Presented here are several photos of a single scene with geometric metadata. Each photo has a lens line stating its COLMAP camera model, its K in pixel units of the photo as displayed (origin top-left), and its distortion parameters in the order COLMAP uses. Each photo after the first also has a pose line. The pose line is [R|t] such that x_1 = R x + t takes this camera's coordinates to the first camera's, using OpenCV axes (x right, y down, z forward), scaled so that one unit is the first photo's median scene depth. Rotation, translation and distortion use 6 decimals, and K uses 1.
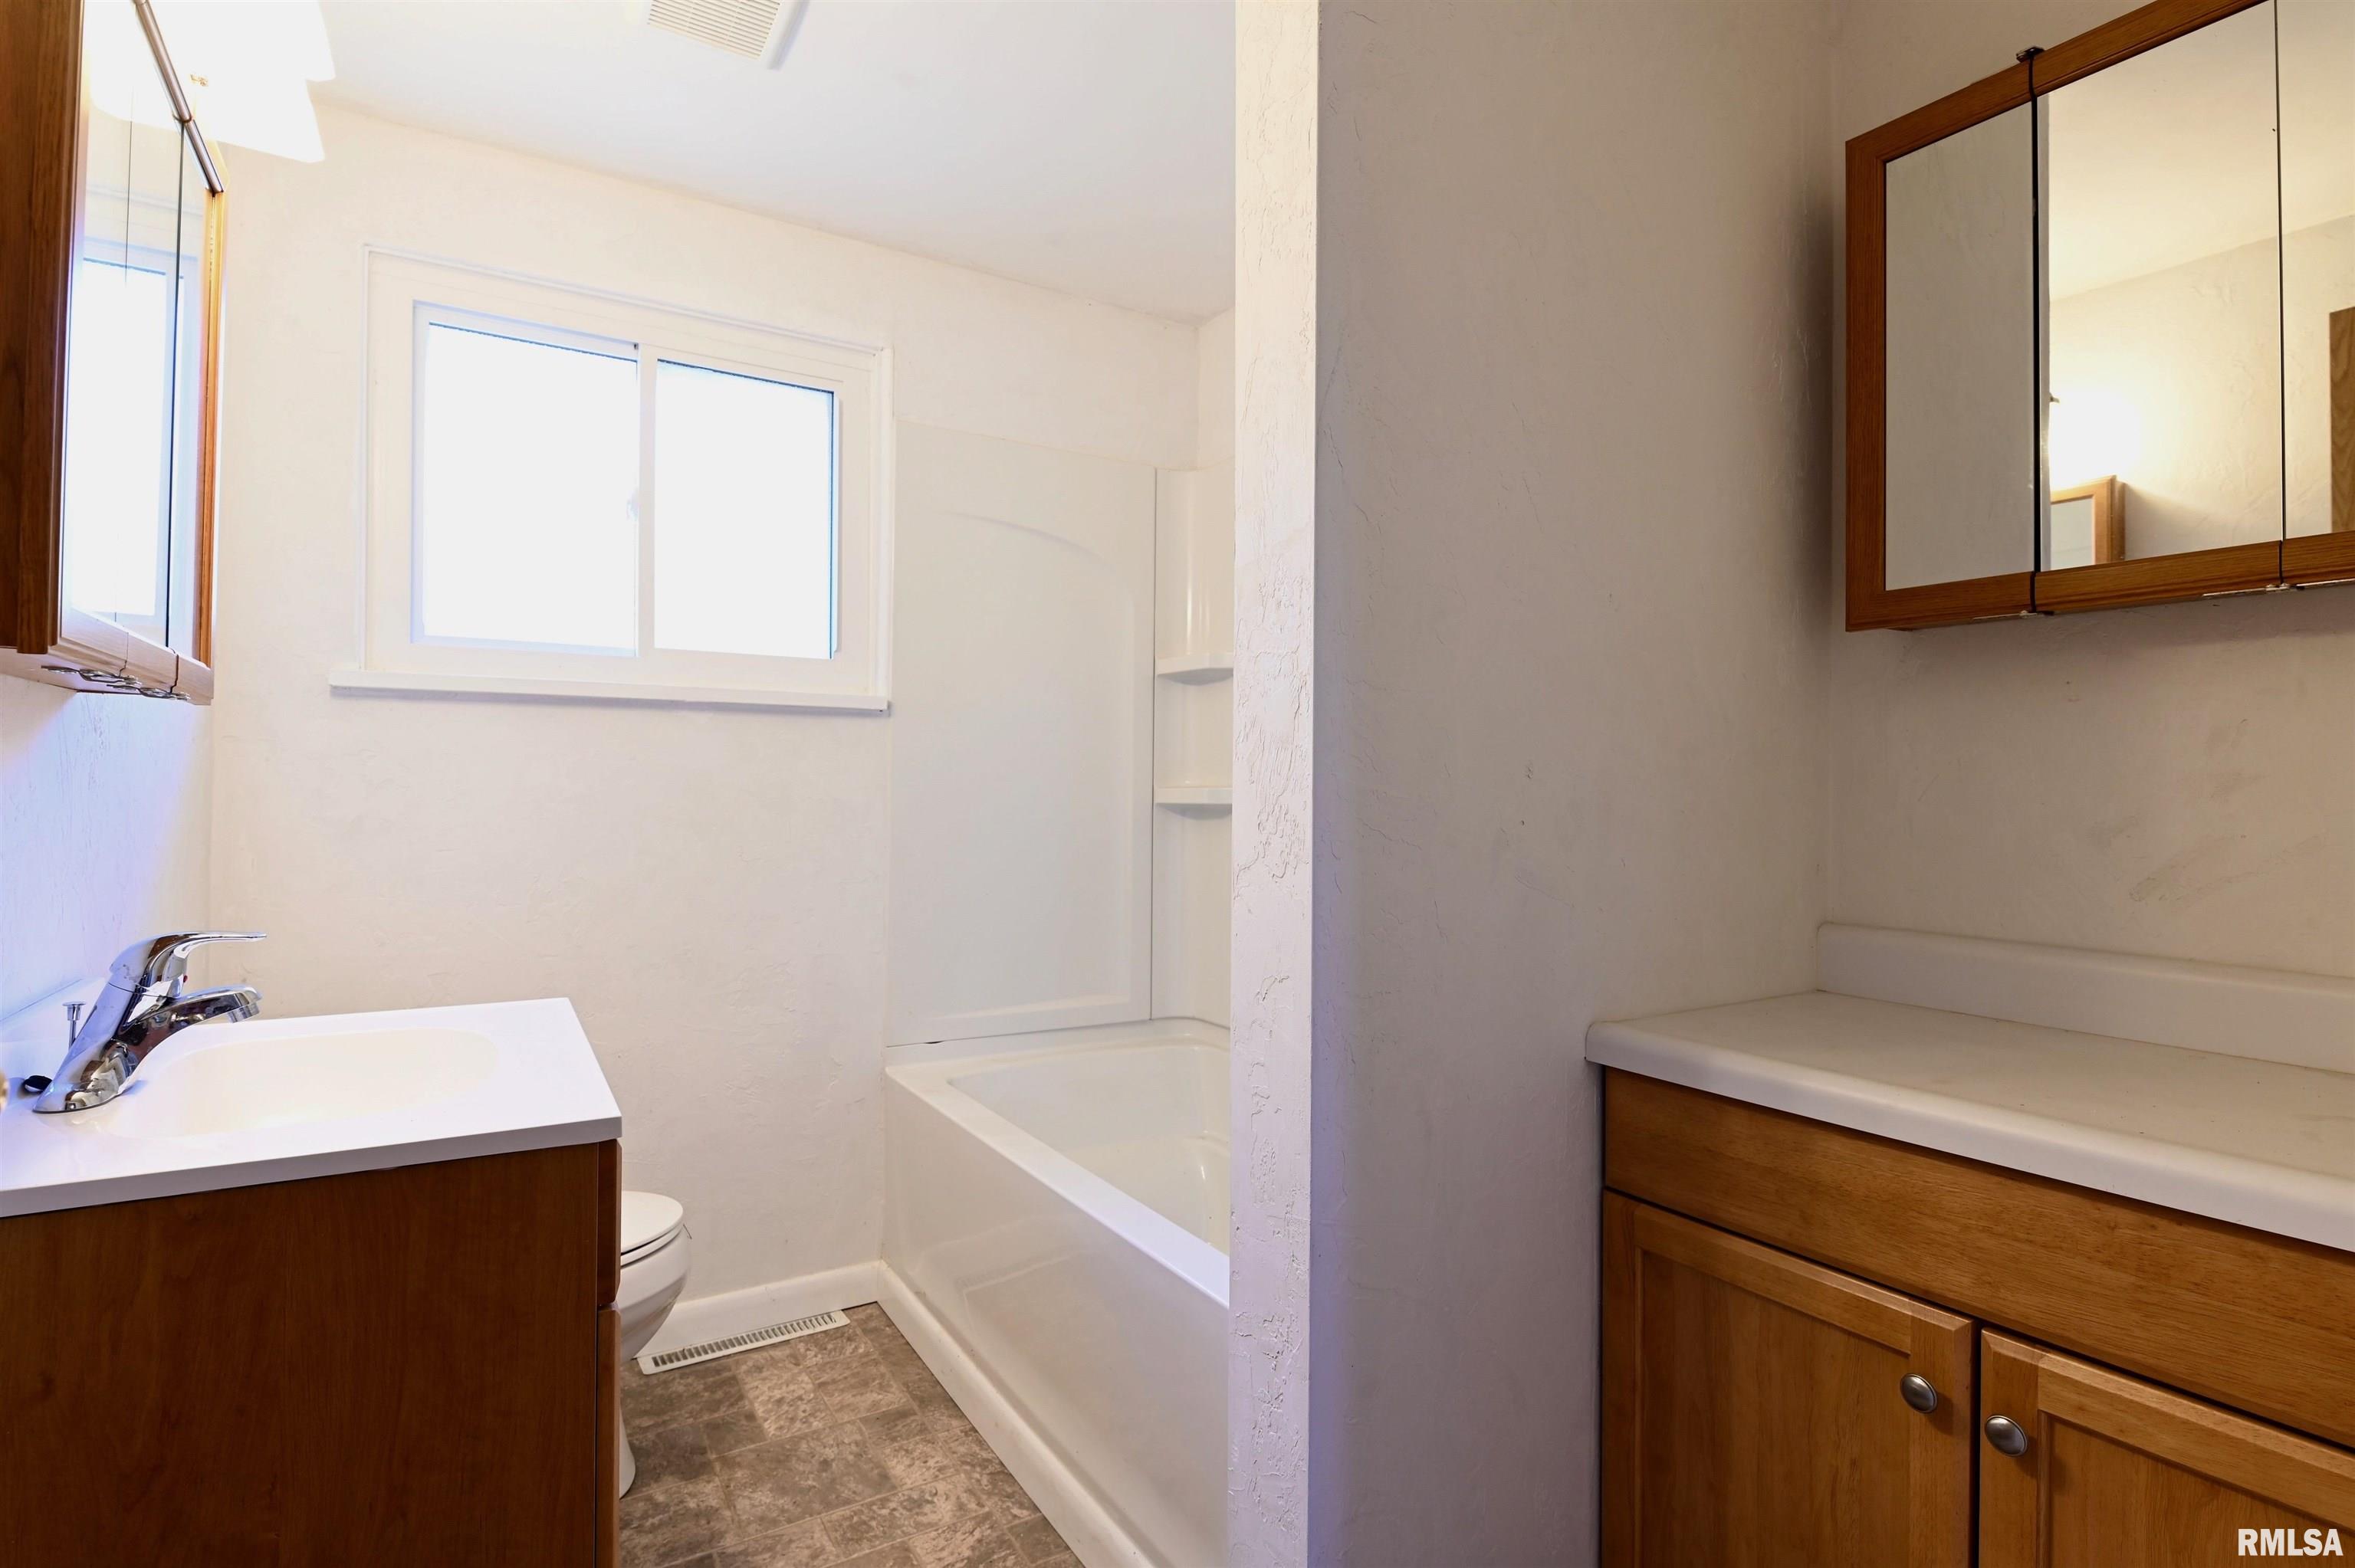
lens RADIAL K [[1159.0, 0, 1190.8], [0, 1159.0, 787.8], [0, 0, 1]] dist [-0.001914, -0.001325]
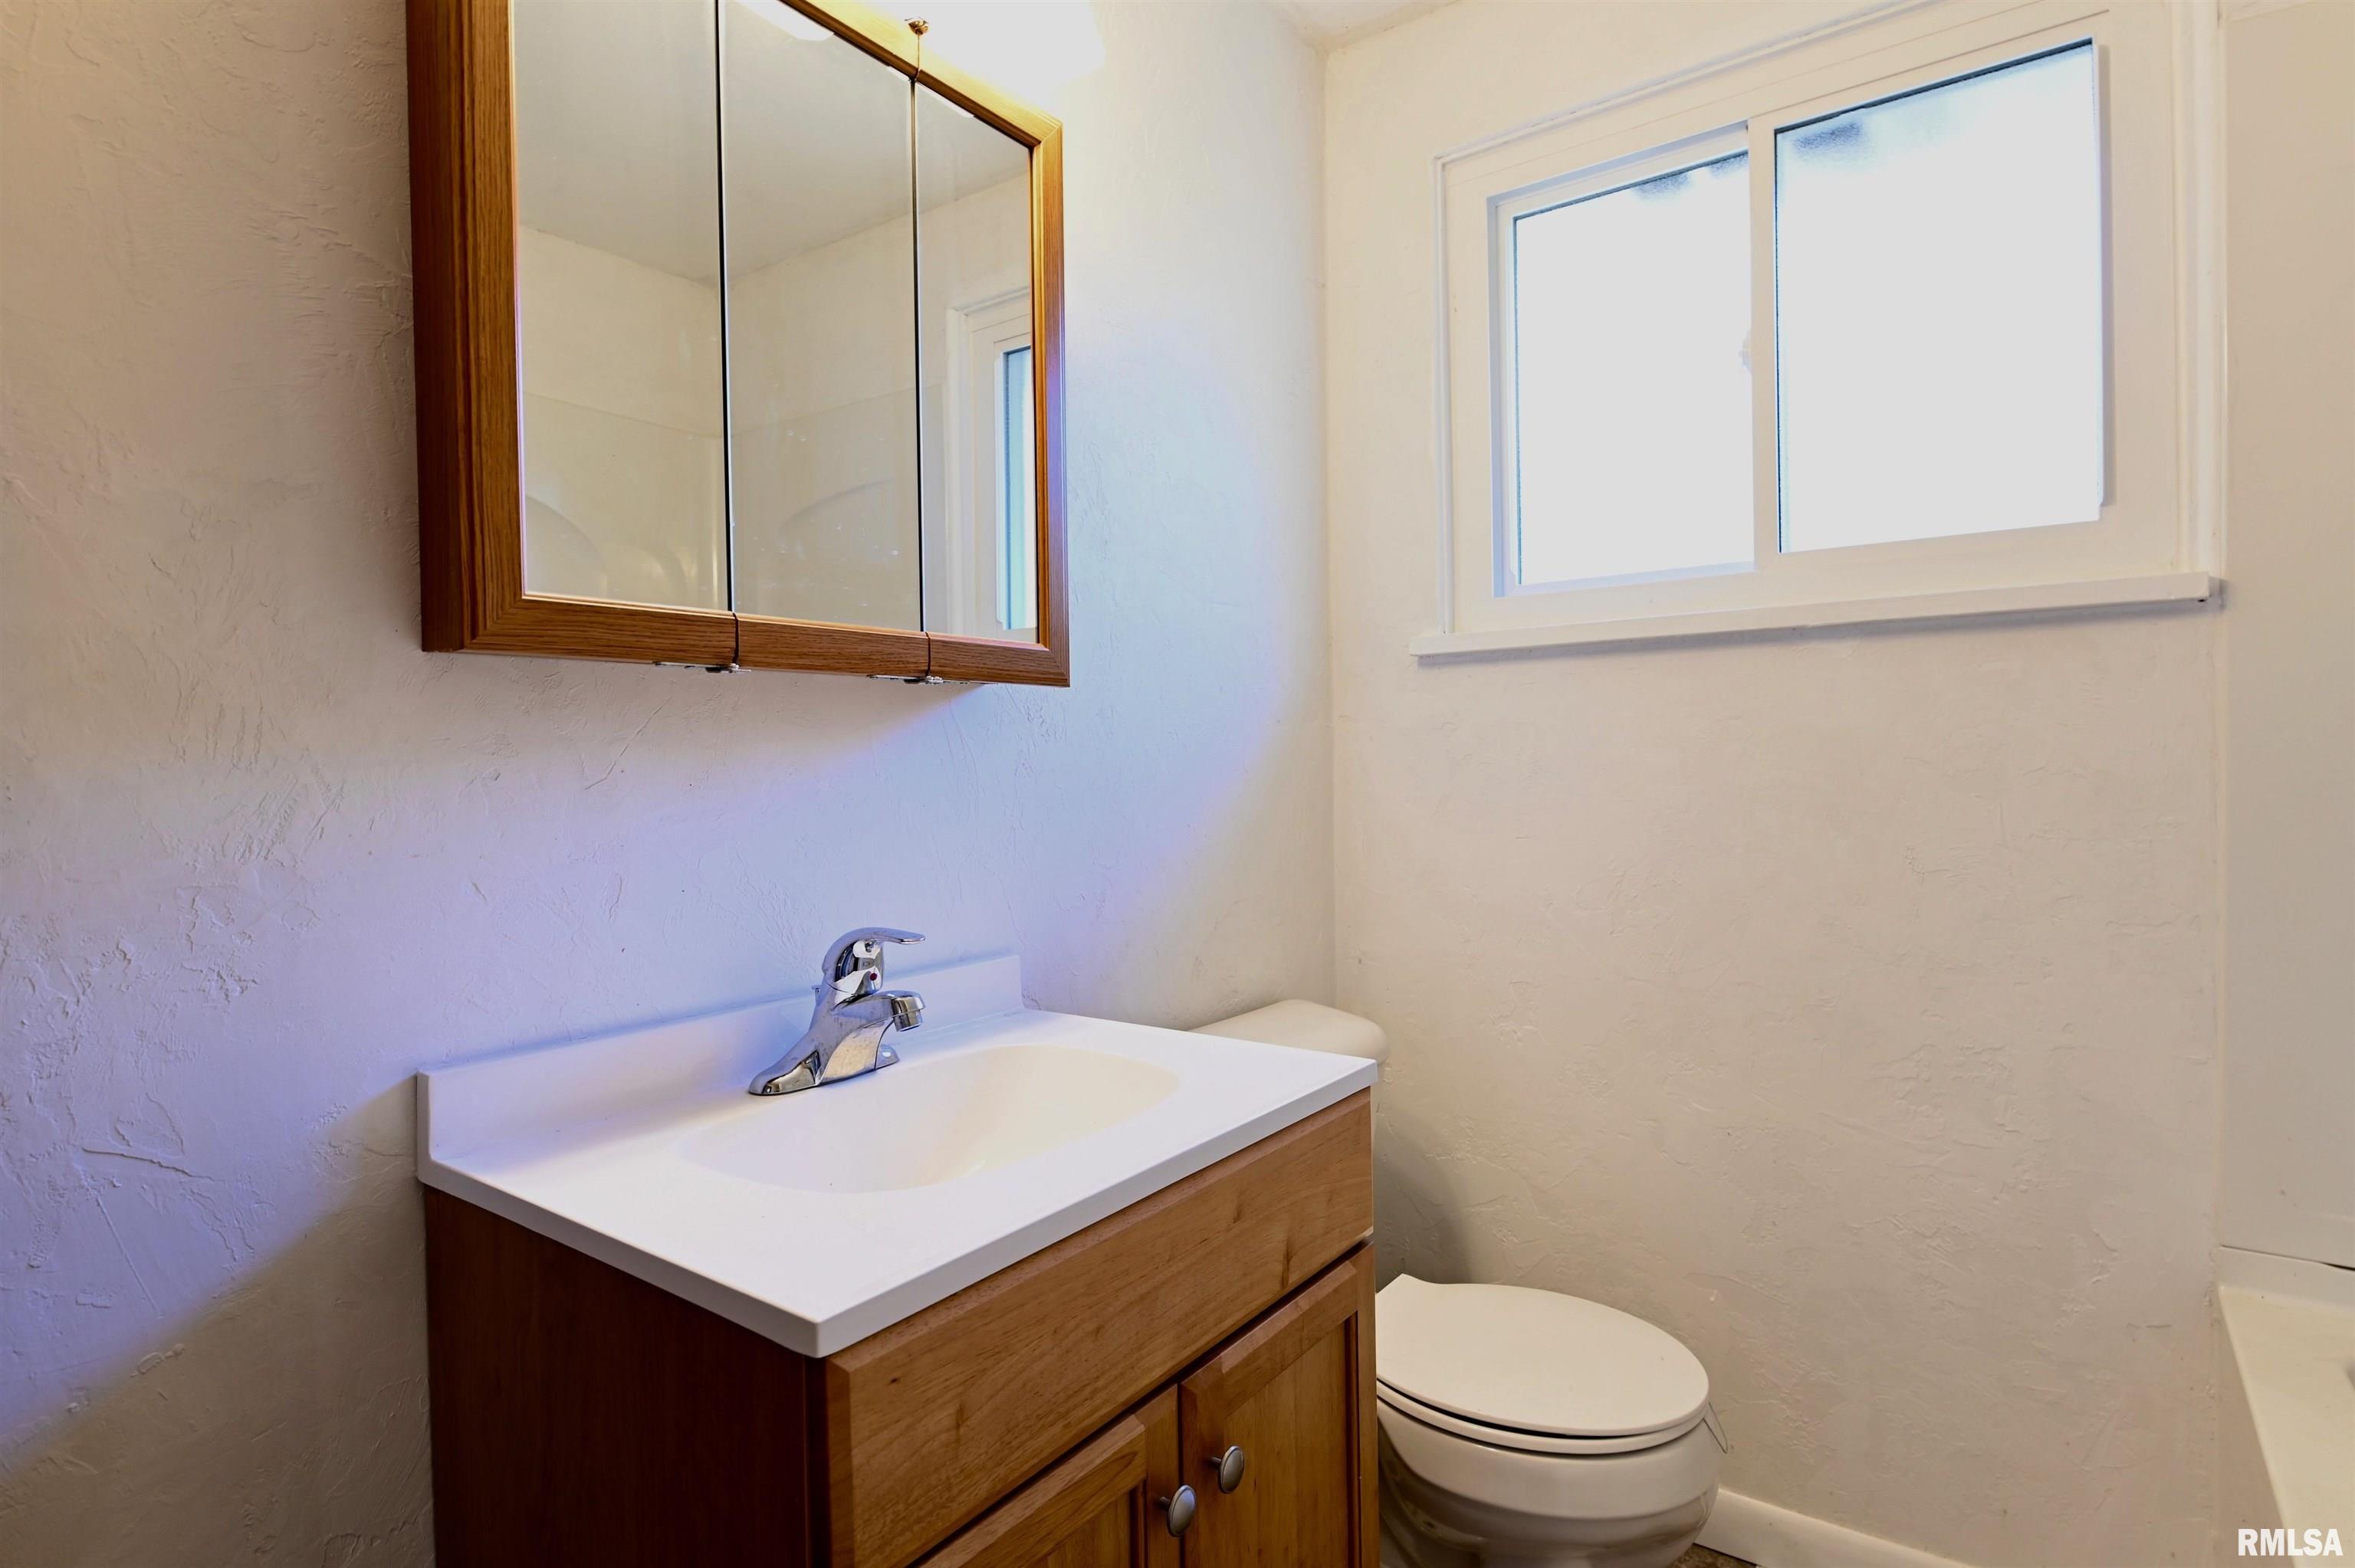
lens RADIAL K [[1209.3, 0, 1174.6], [0, 1209.3, 794.7], [0, 0, 1]] dist [0.001580, -0.000098]
pose [[0.371575, 0.006557, -0.928380, 0.067496], [0.017239, 0.999754, 0.013961, 0.004920], [0.928243, -0.021192, 0.371370, 0.364321]]
